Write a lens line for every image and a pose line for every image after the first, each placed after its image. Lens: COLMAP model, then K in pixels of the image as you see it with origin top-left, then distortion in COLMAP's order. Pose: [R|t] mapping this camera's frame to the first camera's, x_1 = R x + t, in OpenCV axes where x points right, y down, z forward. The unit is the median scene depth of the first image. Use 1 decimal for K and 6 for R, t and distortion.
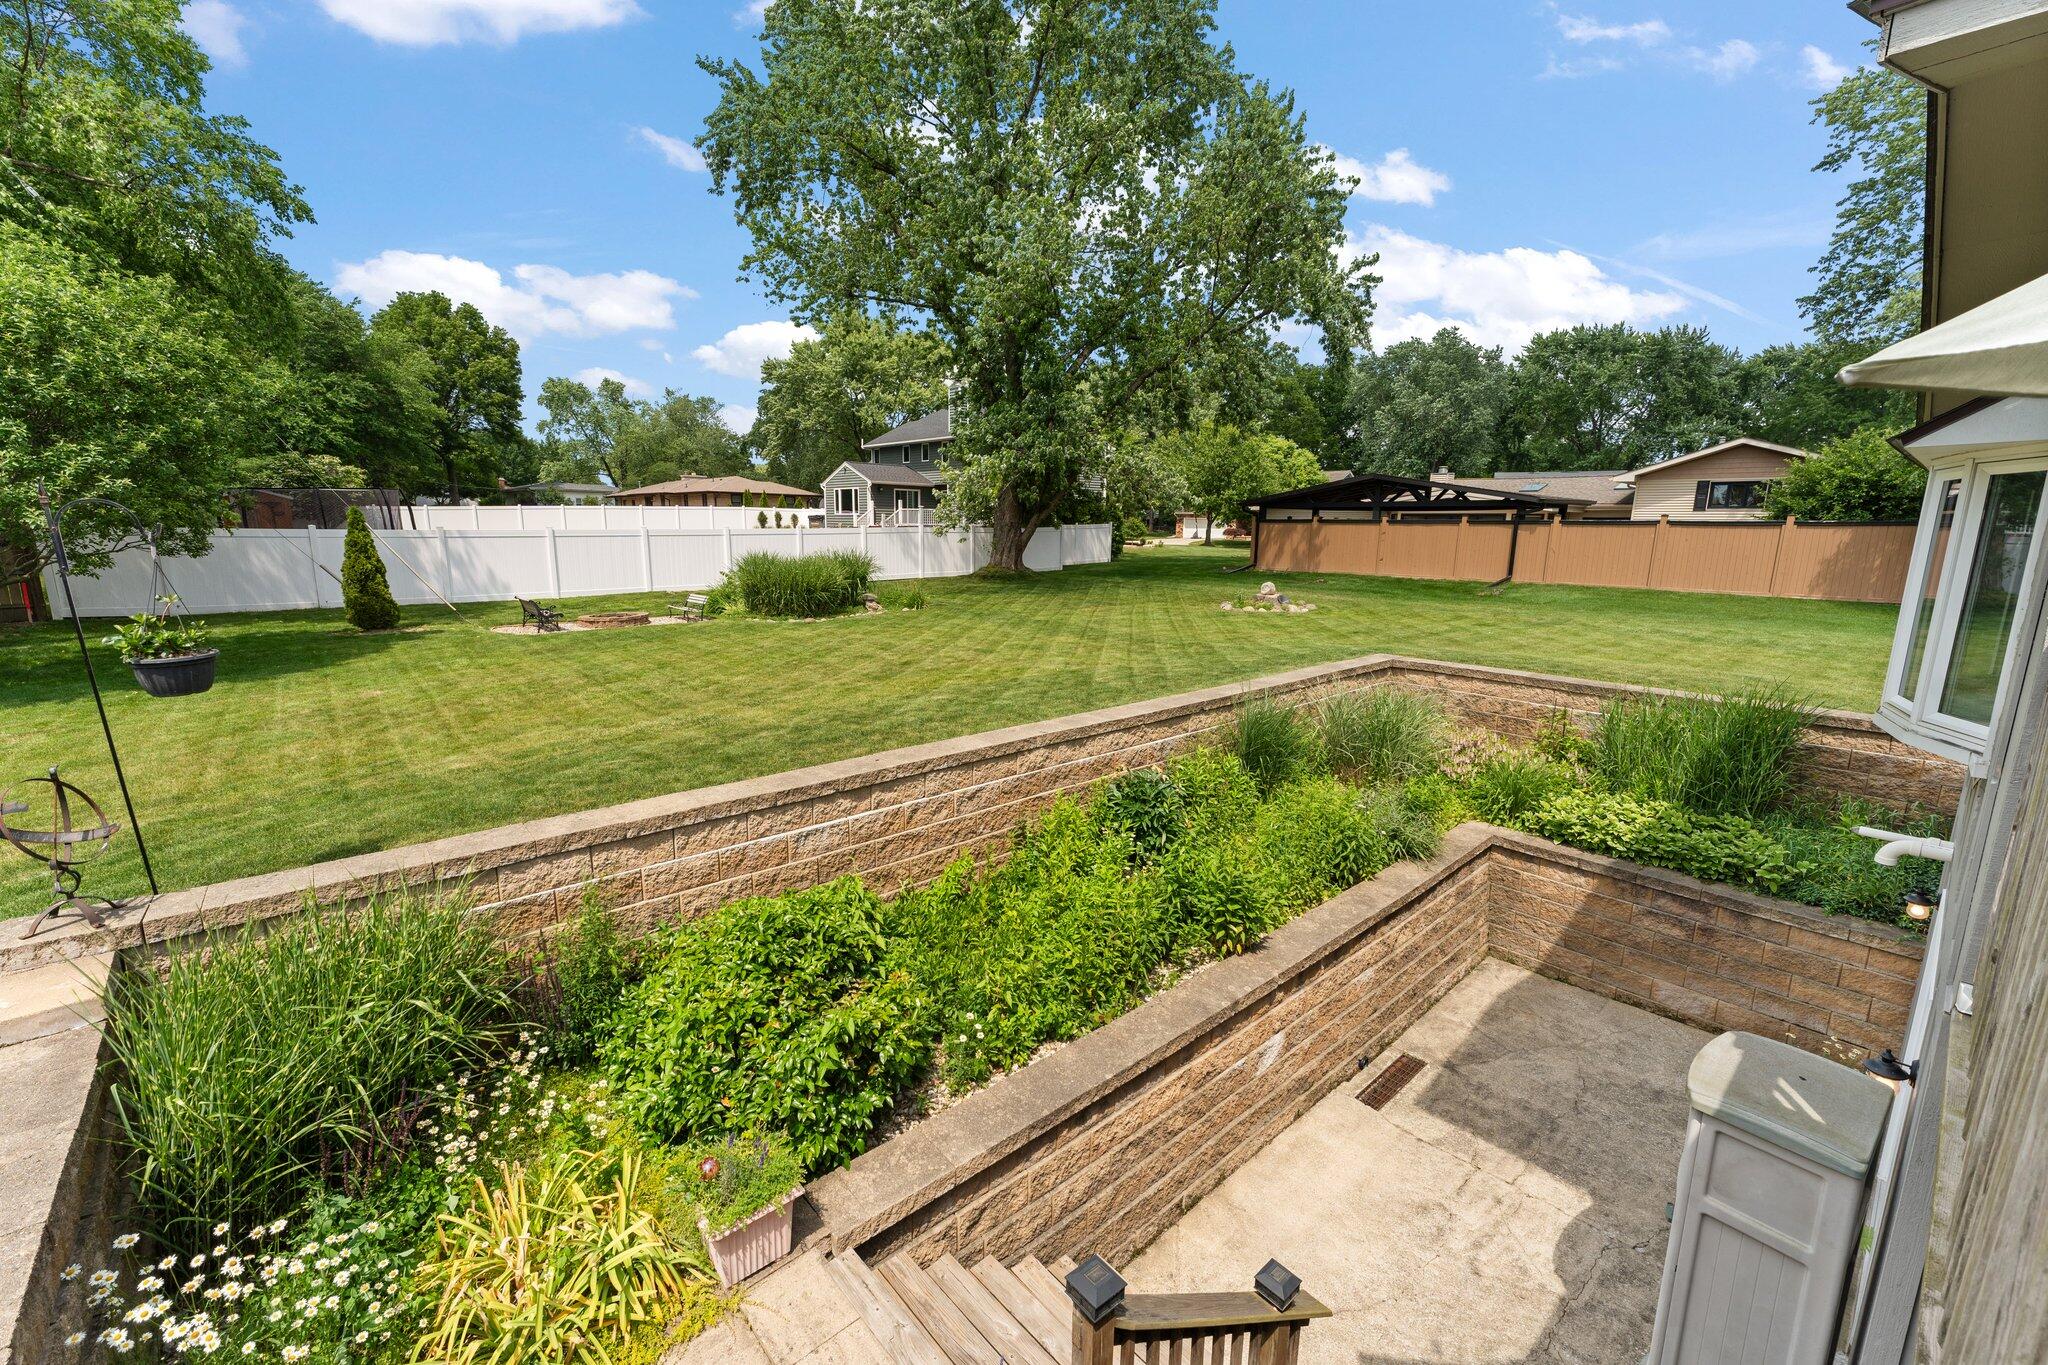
lens RADIAL K [[813.7, 0, 1019.2], [0, 813.7, 676.3], [0, 0, 1]] dist [-0.004803, 0.000283]
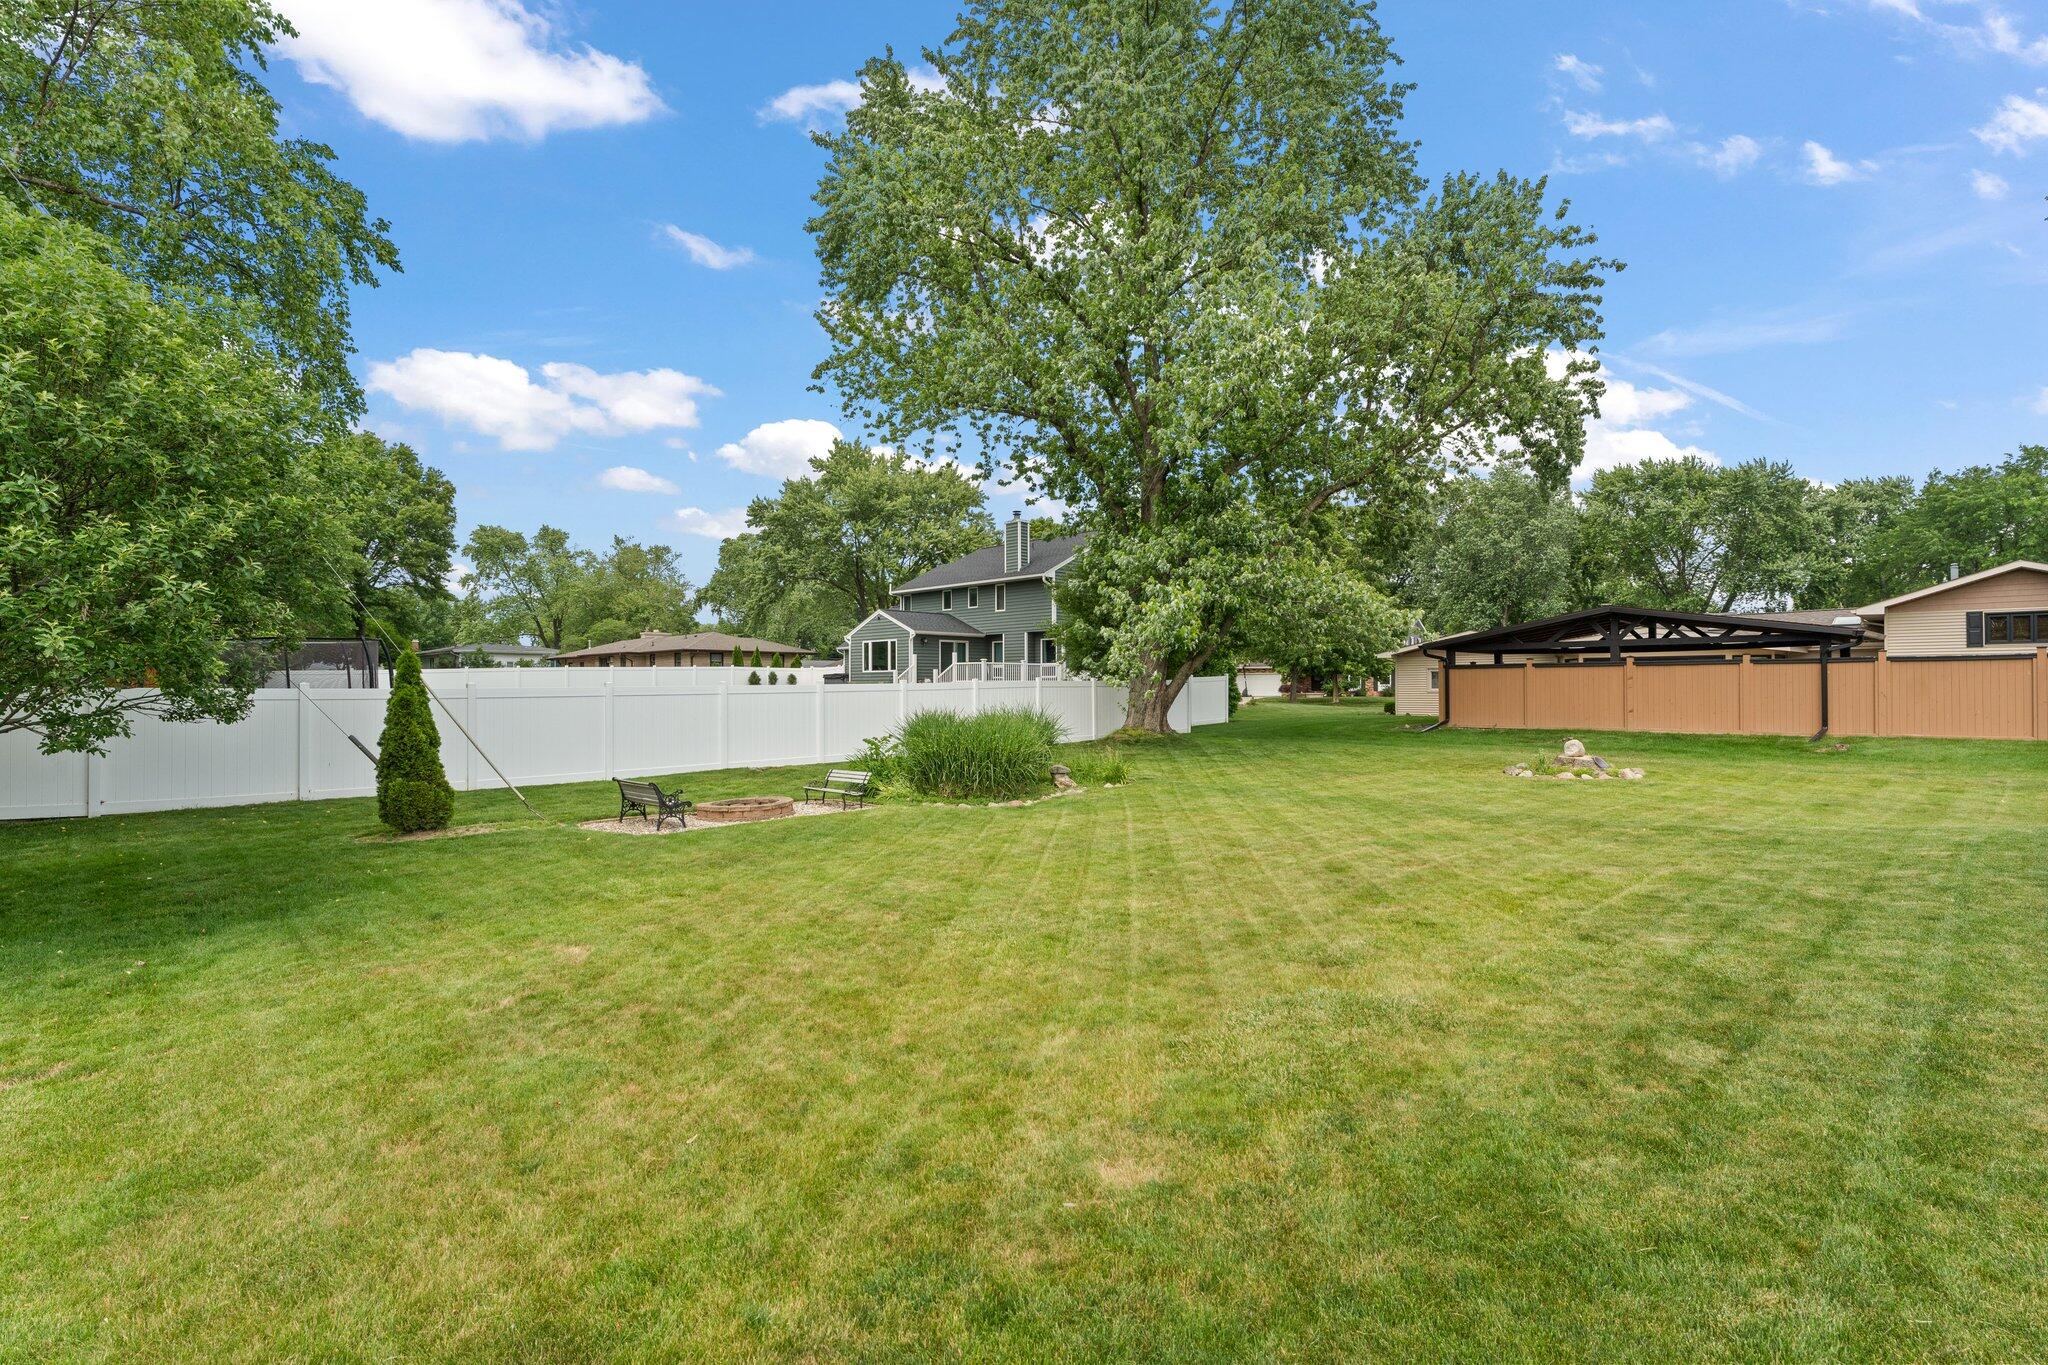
lens RADIAL K [[925.1, 0, 1026.5], [0, 925.1, 698.2], [0, 0, 1]] dist [-0.012727, -0.001015]
pose [[0.998535, -0.016340, 0.051586, -0.111999], [0.024881, 0.985207, -0.169553, -0.008778], [-0.048053, 0.170588, 0.984170, 0.071866]]
